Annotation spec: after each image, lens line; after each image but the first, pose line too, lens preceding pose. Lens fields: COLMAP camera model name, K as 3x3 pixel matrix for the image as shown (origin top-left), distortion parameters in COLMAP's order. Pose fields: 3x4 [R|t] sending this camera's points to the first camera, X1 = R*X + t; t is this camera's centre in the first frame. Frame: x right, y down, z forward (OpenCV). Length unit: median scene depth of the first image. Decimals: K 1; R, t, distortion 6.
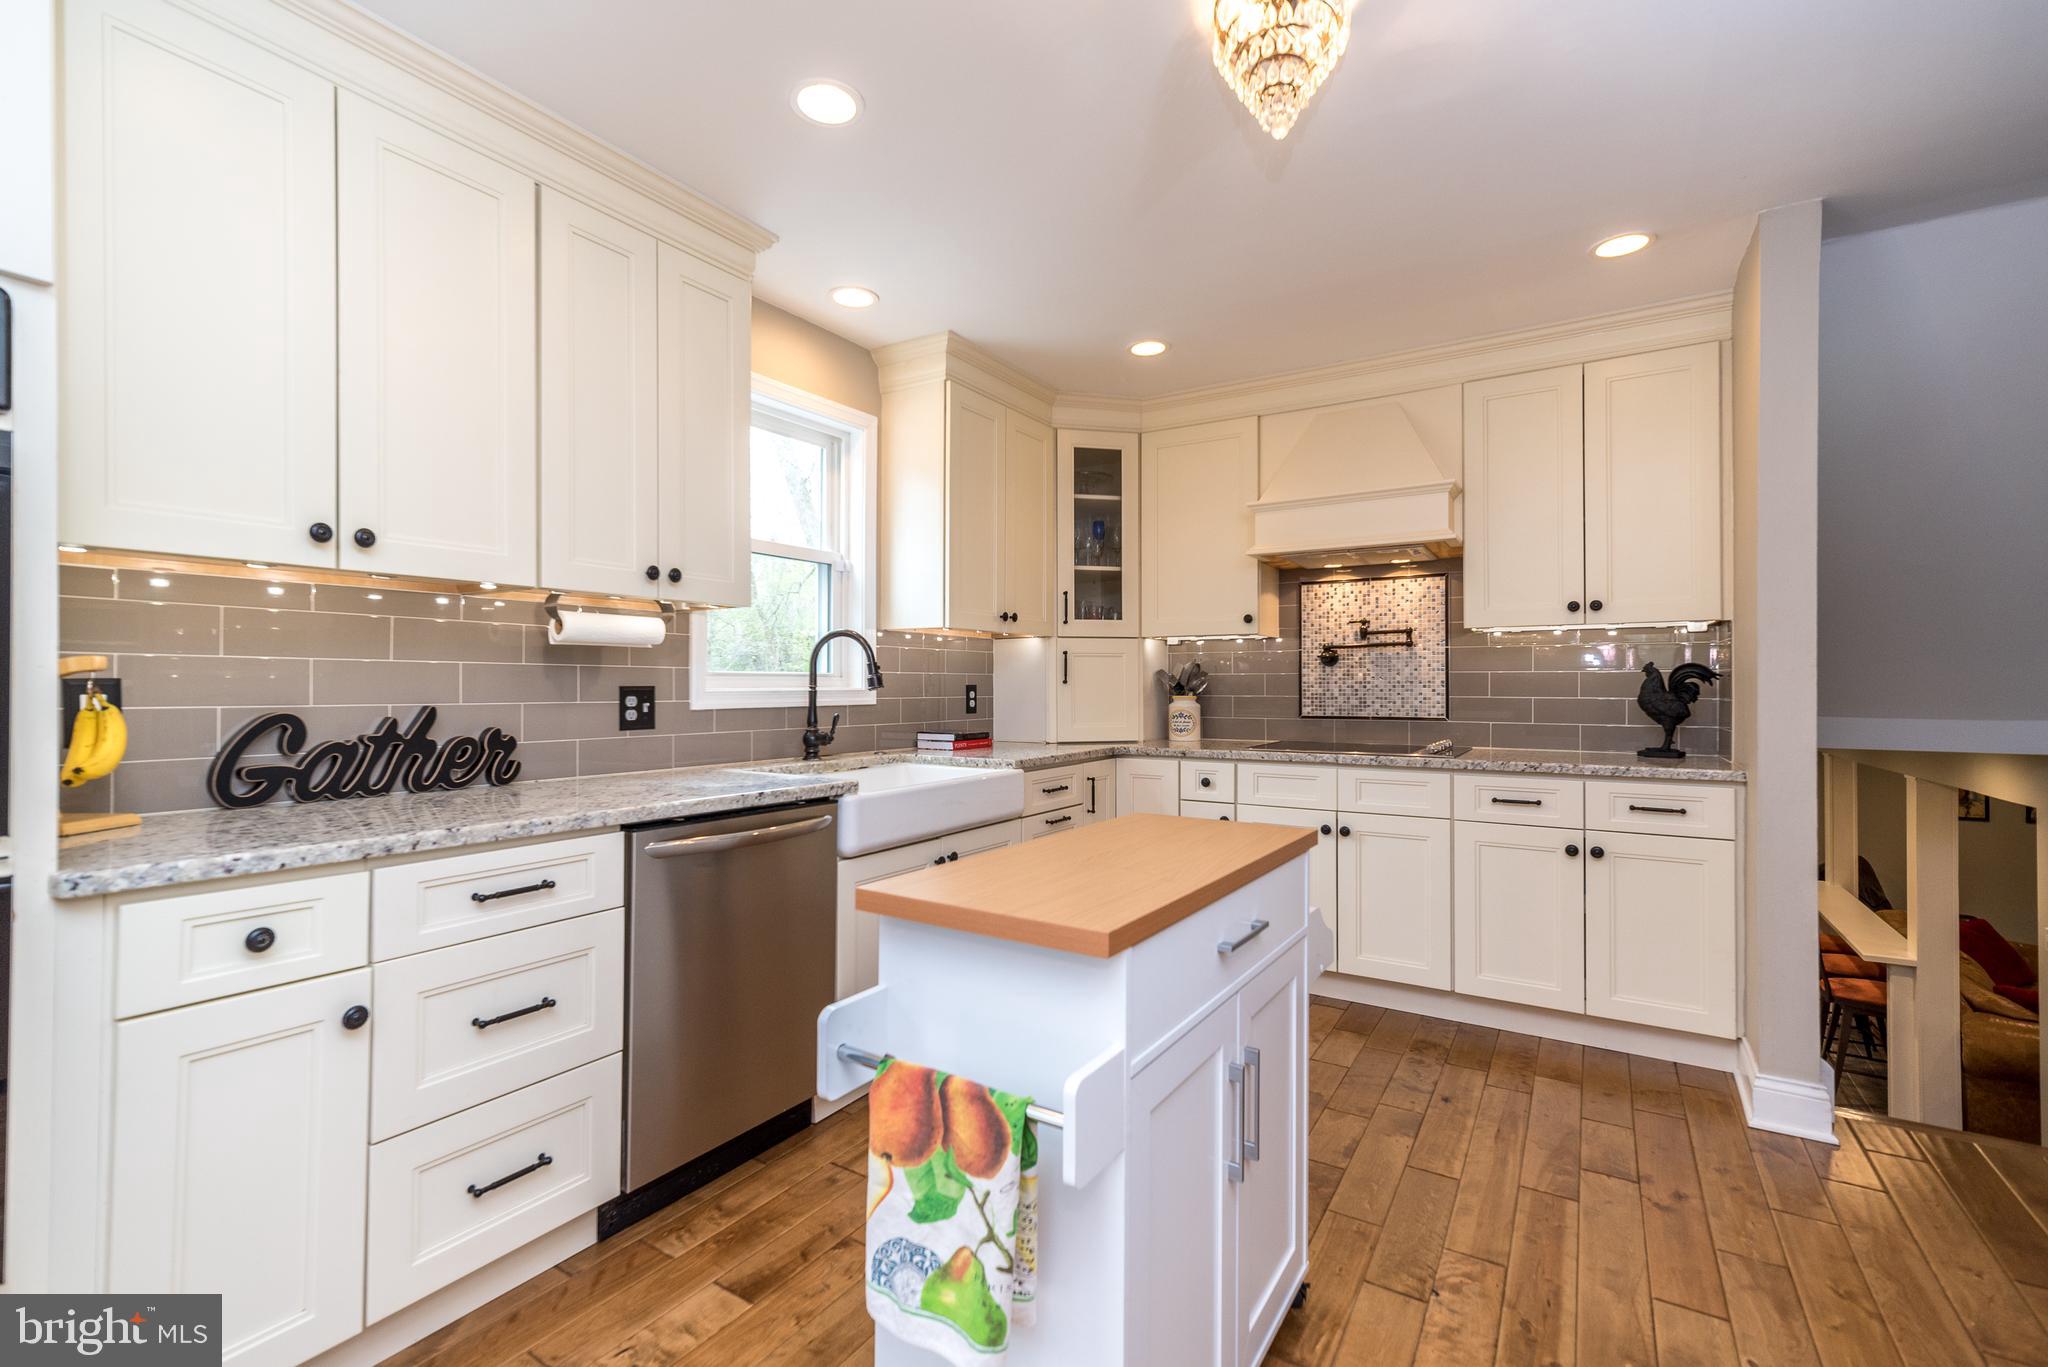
lens RADIAL K [[918.1, 0, 1019.9], [0, 918.1, 682.8], [0, 0, 1]] dist [0.011581, 0.000966]
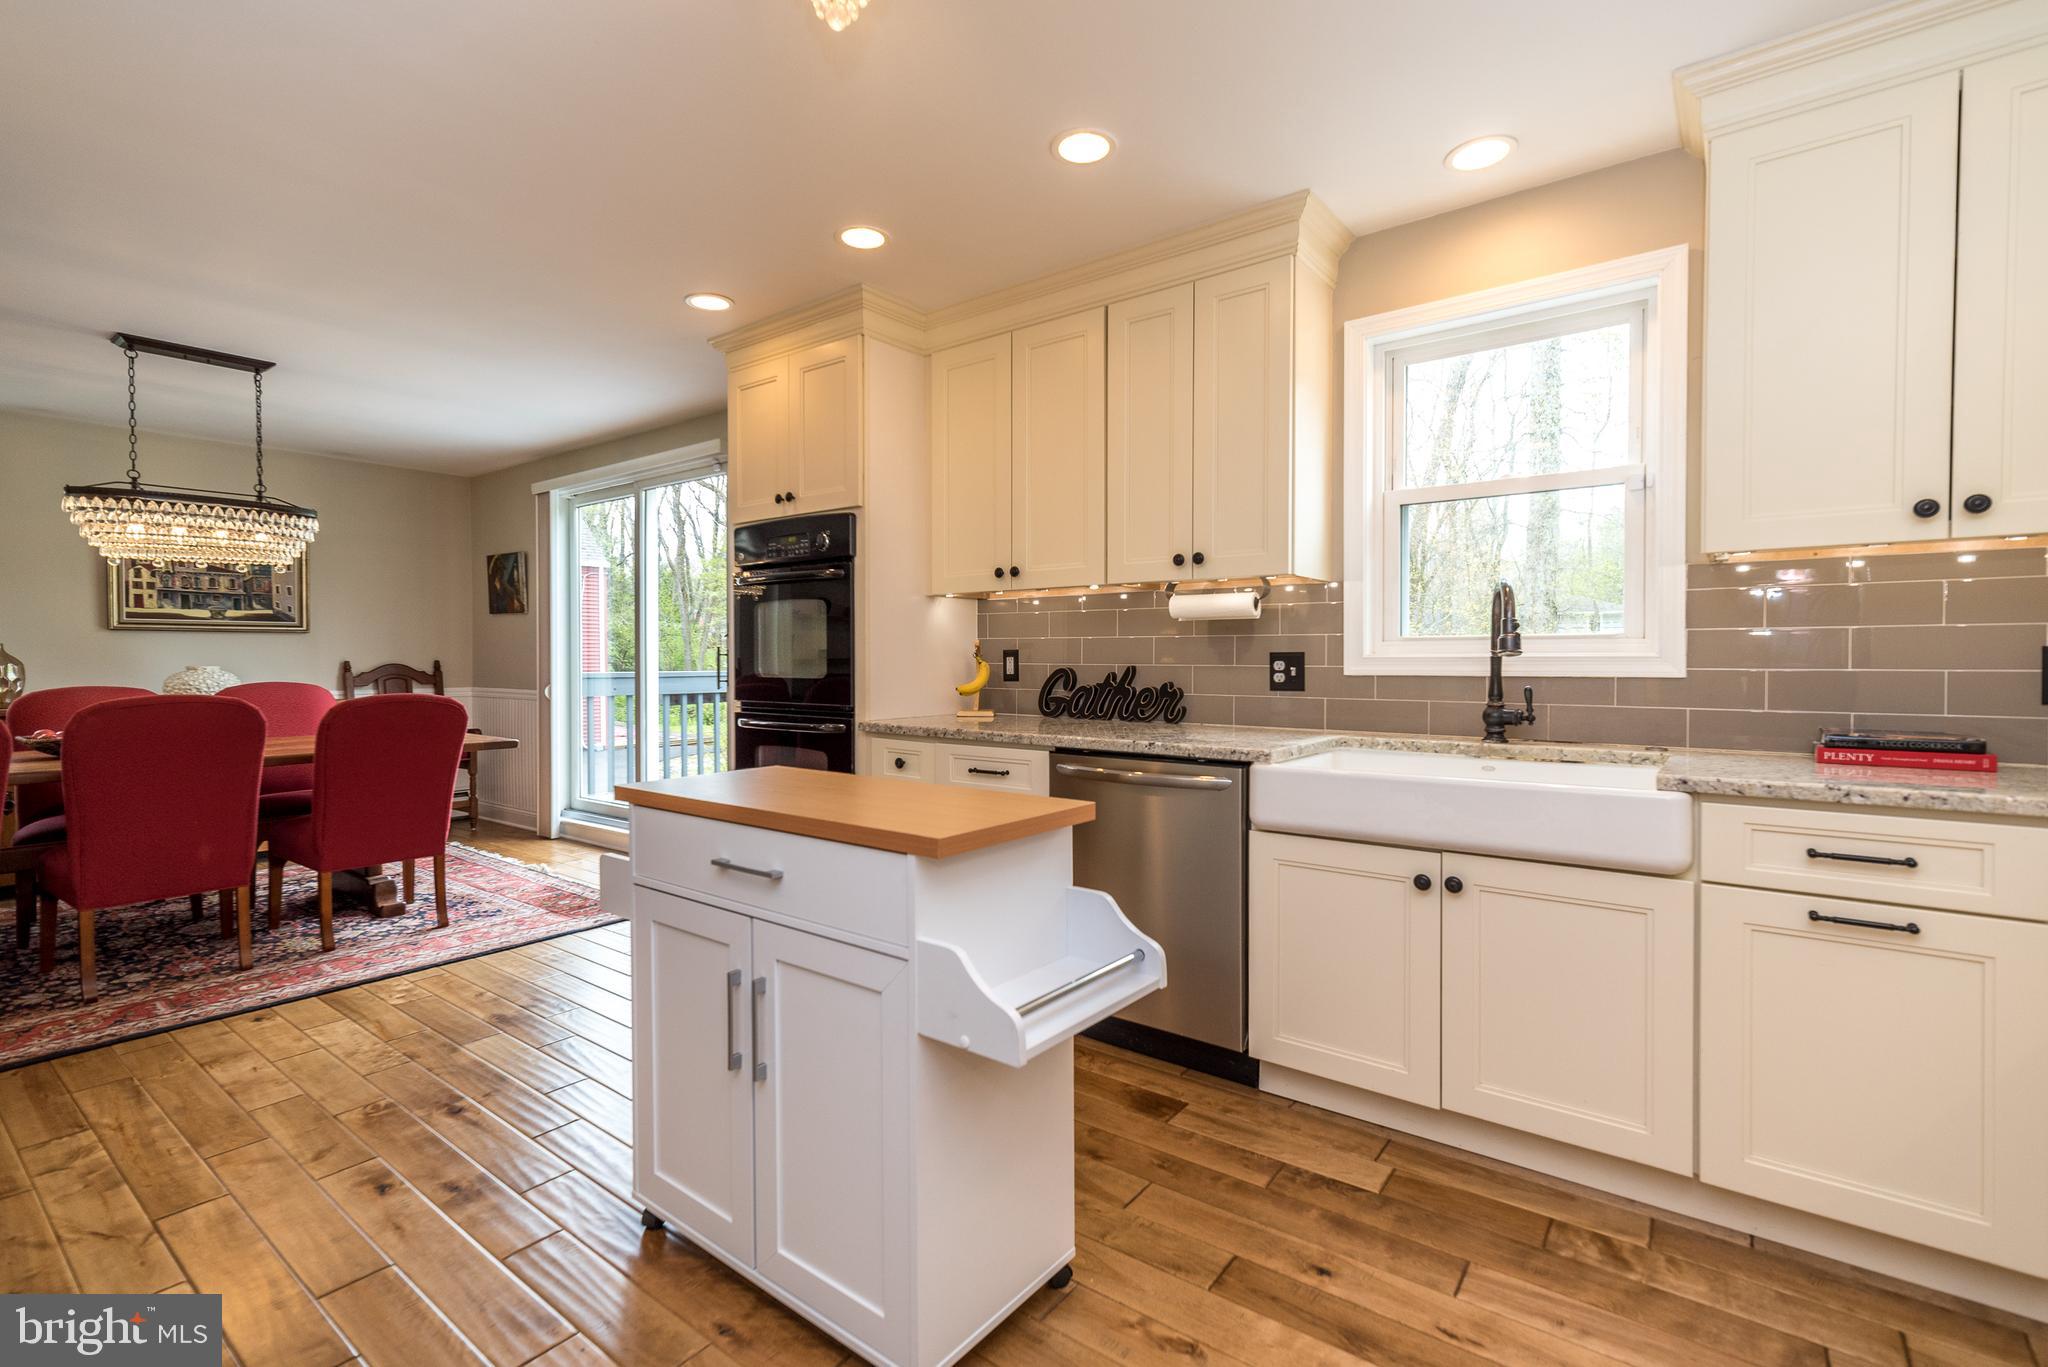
lens RADIAL K [[918.1, 0, 999.8], [0, 918.1, 671.6], [0, 0, 1]] dist [0.011581, 0.000966]
pose [[-0.098124, 0.011052, -0.995113, 0.620652], [0.001123, 0.999939, 0.010995, 0.012257], [0.995174, -0.000038, -0.098130, 0.646606]]
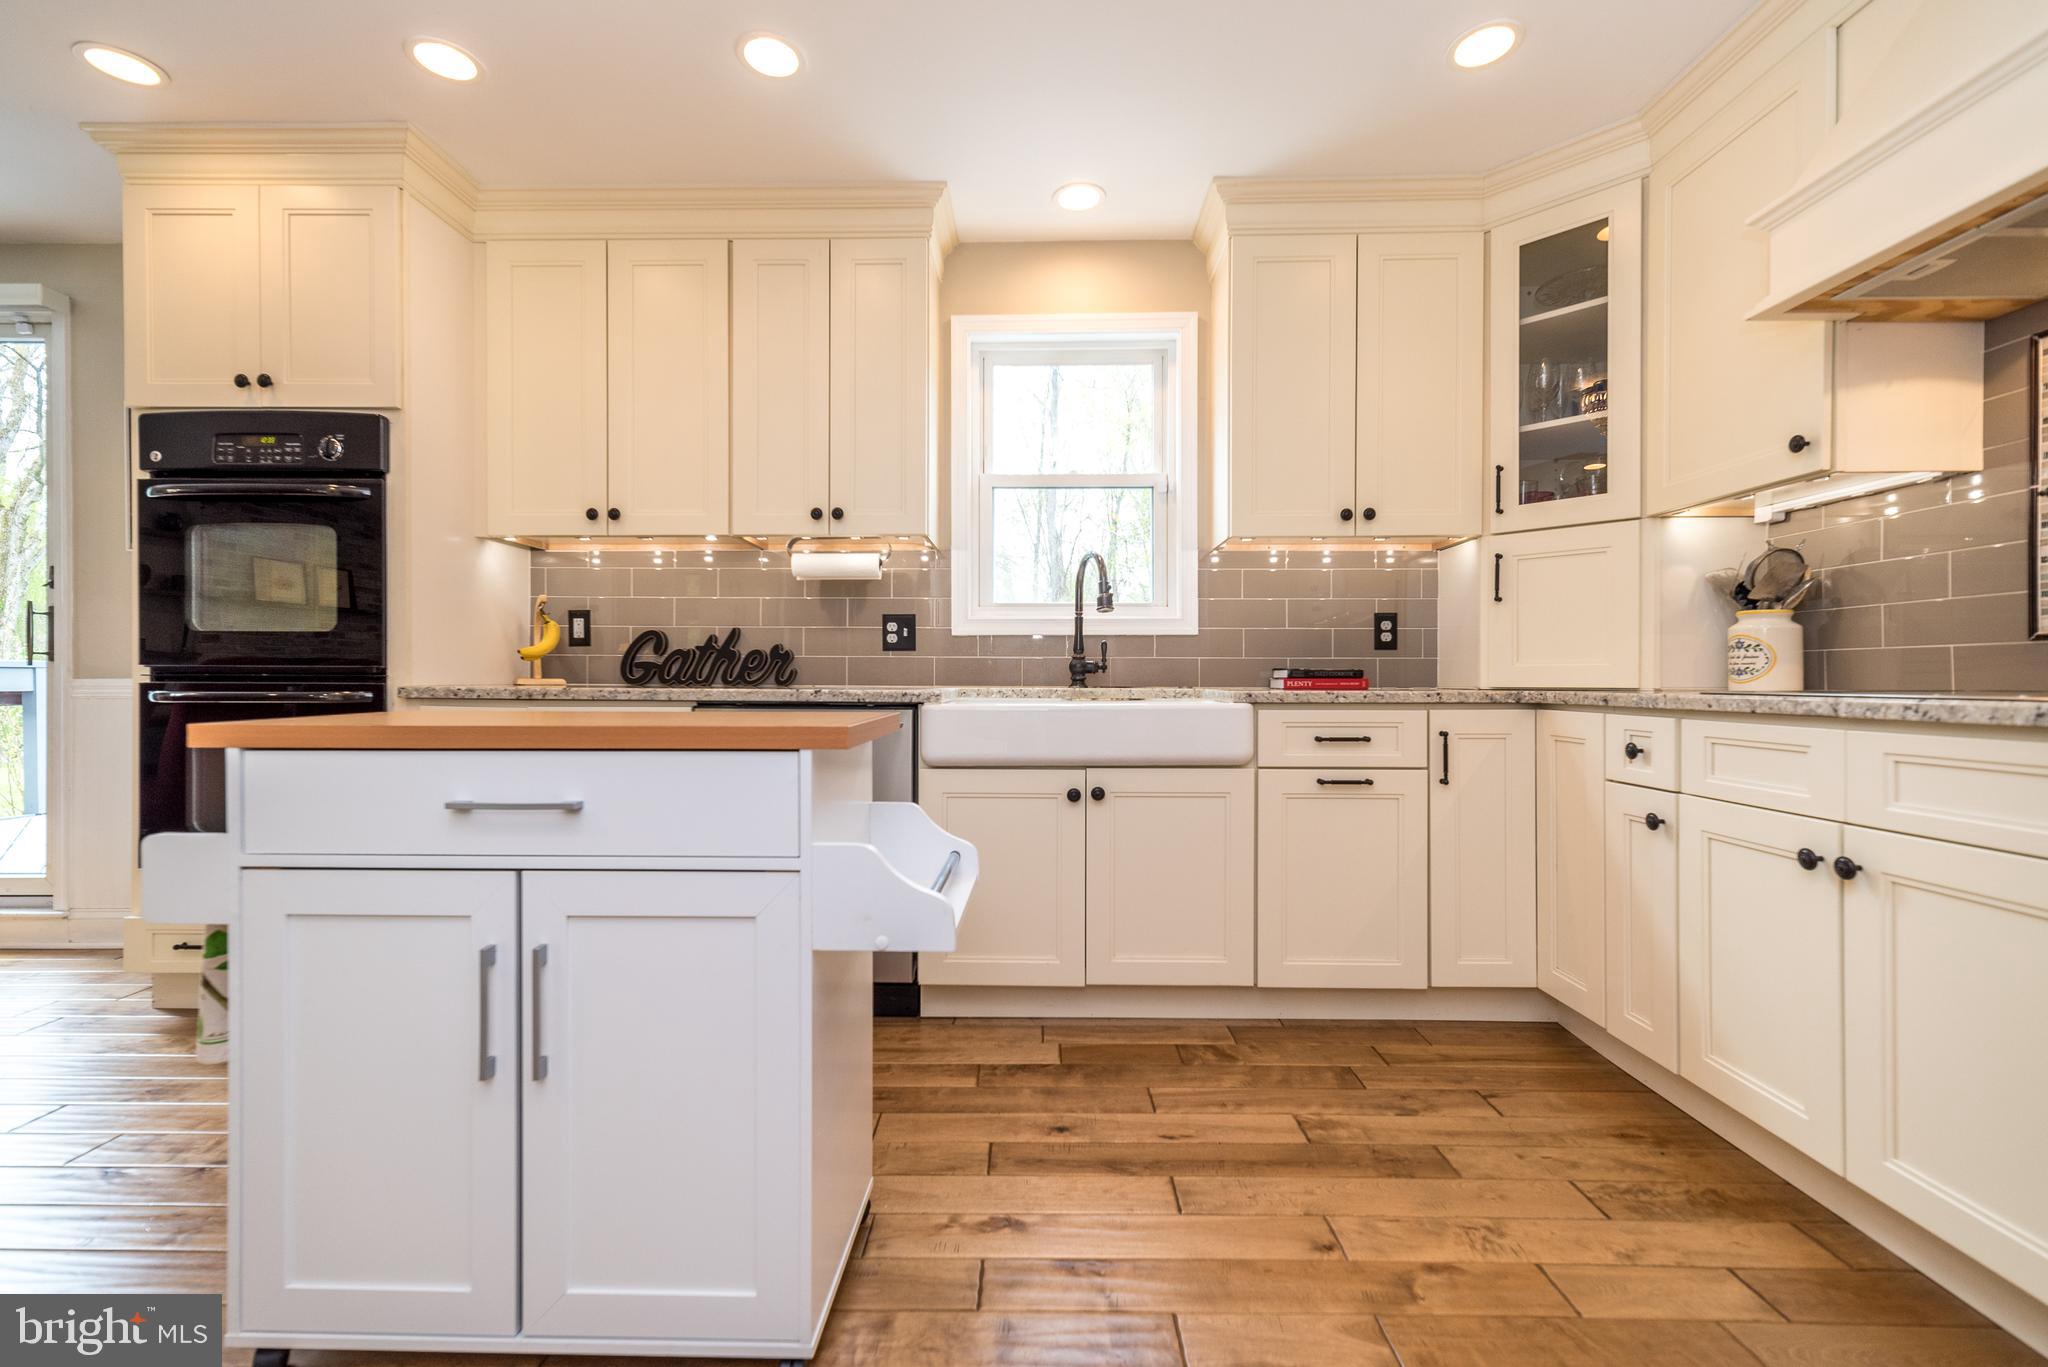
lens RADIAL K [[891.2, 0, 1000.0], [0, 891.2, 683.0], [0, 0, 1]] dist [0.009982, 0.003001]
pose [[0.509214, 0.004356, -0.860629, 0.551516], [0.000042, 0.999987, 0.005086, 0.073490], [0.860640, -0.002626, 0.509207, 0.442770]]
